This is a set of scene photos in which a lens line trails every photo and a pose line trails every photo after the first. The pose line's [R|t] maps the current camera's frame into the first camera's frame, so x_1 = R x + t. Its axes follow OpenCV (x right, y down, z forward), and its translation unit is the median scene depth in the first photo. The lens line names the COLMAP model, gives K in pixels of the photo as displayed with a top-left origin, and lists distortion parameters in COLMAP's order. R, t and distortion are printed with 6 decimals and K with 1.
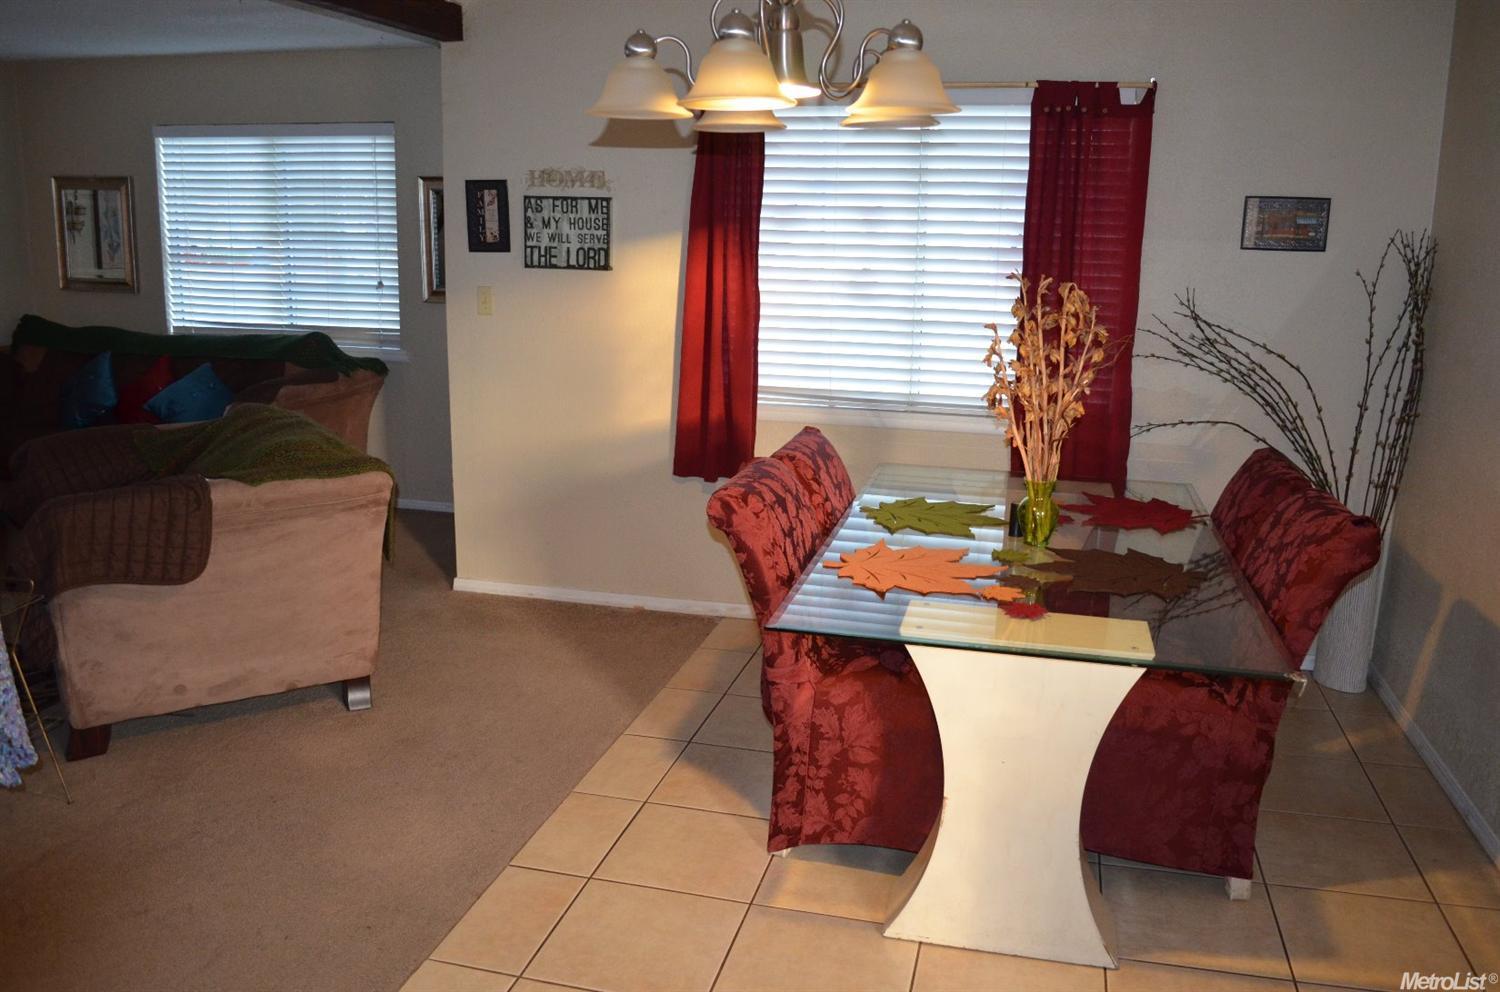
lens RADIAL K [[1176.7, 0, 762.2], [0, 1176.7, 496.5], [0, 0, 1]] dist [-0.087263, 0.006801]
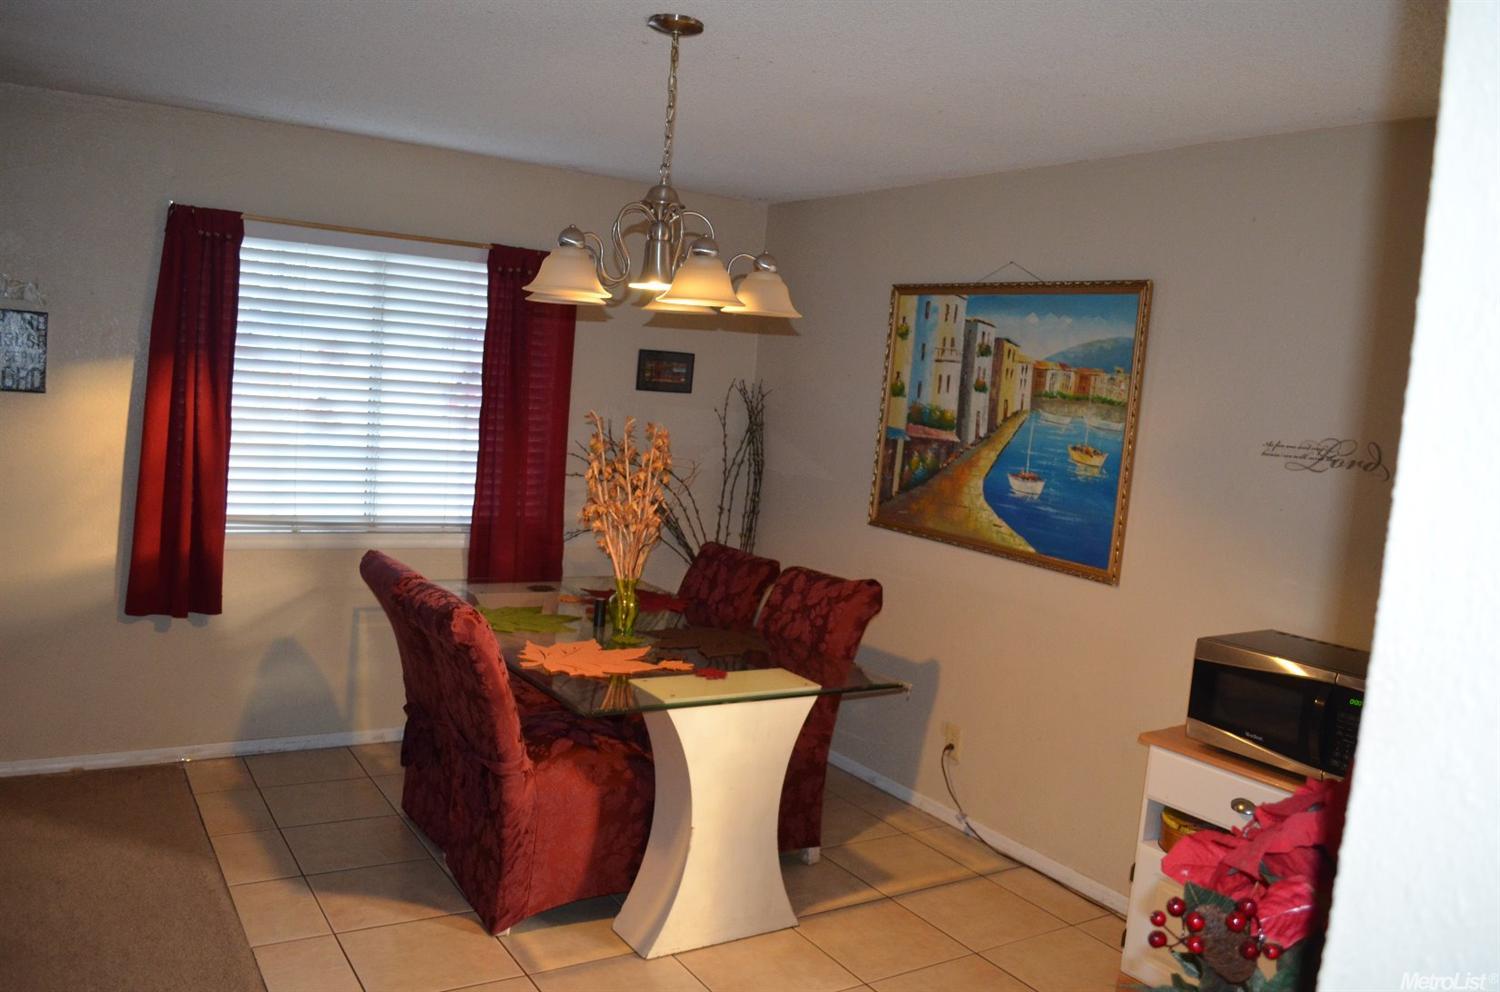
lens RADIAL K [[1176.7, 0, 762.2], [0, 1176.7, 496.5], [0, 0, 1]] dist [-0.087263, 0.006801]
pose [[0.679442, -0.034320, 0.732926, -0.448483], [0.101778, 0.993657, -0.047822, -0.020174], [-0.726636, 0.107089, 0.678625, 0.026397]]
